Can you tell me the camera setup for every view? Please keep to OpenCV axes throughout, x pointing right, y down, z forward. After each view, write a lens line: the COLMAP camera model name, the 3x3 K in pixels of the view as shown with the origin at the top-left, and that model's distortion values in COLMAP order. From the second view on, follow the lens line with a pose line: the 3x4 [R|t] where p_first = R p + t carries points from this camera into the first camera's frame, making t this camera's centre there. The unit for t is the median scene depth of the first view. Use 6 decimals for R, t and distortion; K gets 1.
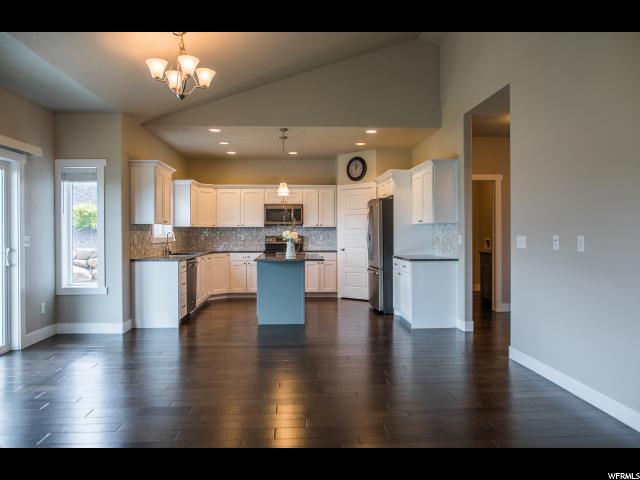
lens RADIAL K [[463.9, 0, 319.2], [0, 463.9, 233.7], [0, 0, 1]] dist [-0.030600, 0.018464]
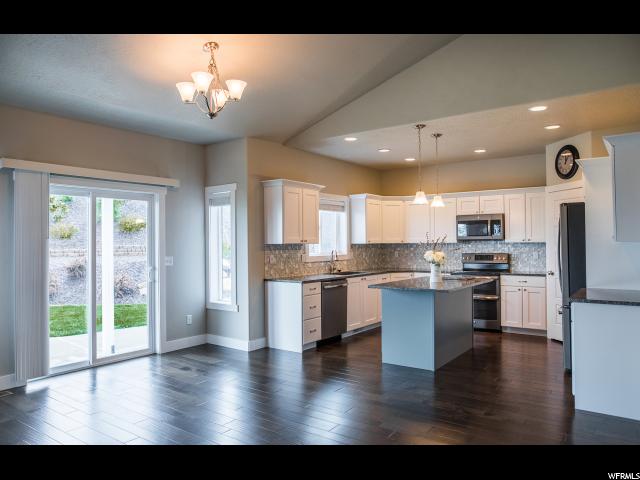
lens RADIAL K [[463.9, 0, 316.7], [0, 463.9, 240.6], [0, 0, 1]] dist [-0.030600, 0.018464]
pose [[0.769096, -0.006837, -0.639096, 0.322622], [0.004934, 0.999977, -0.004759, -0.022594], [0.639114, 0.000507, 0.769112, 0.278958]]
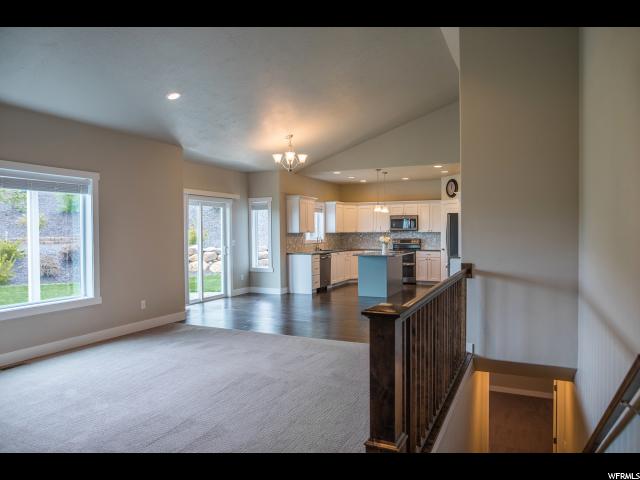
lens RADIAL K [[463.9, 0, 312.7], [0, 463.9, 244.3], [0, 0, 1]] dist [-0.030600, 0.018464]
pose [[0.875515, 0.011561, -0.483053, 0.503703], [0.002501, 0.999592, 0.028456, -0.026549], [0.483185, -0.026122, 0.875128, -0.465479]]
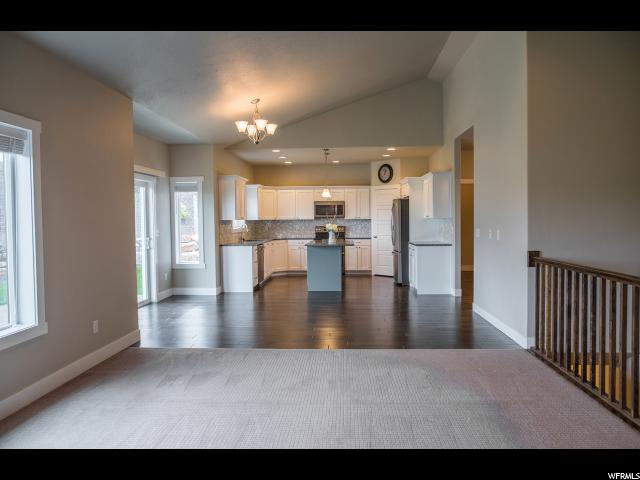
lens RADIAL K [[463.9, 0, 329.3], [0, 463.9, 238.2], [0, 0, 1]] dist [-0.030600, 0.018464]
pose [[0.994825, -0.001849, -0.101588, 0.076095], [0.006029, 0.999147, 0.040859, -0.021379], [0.101426, -0.041260, 0.993987, -0.389374]]
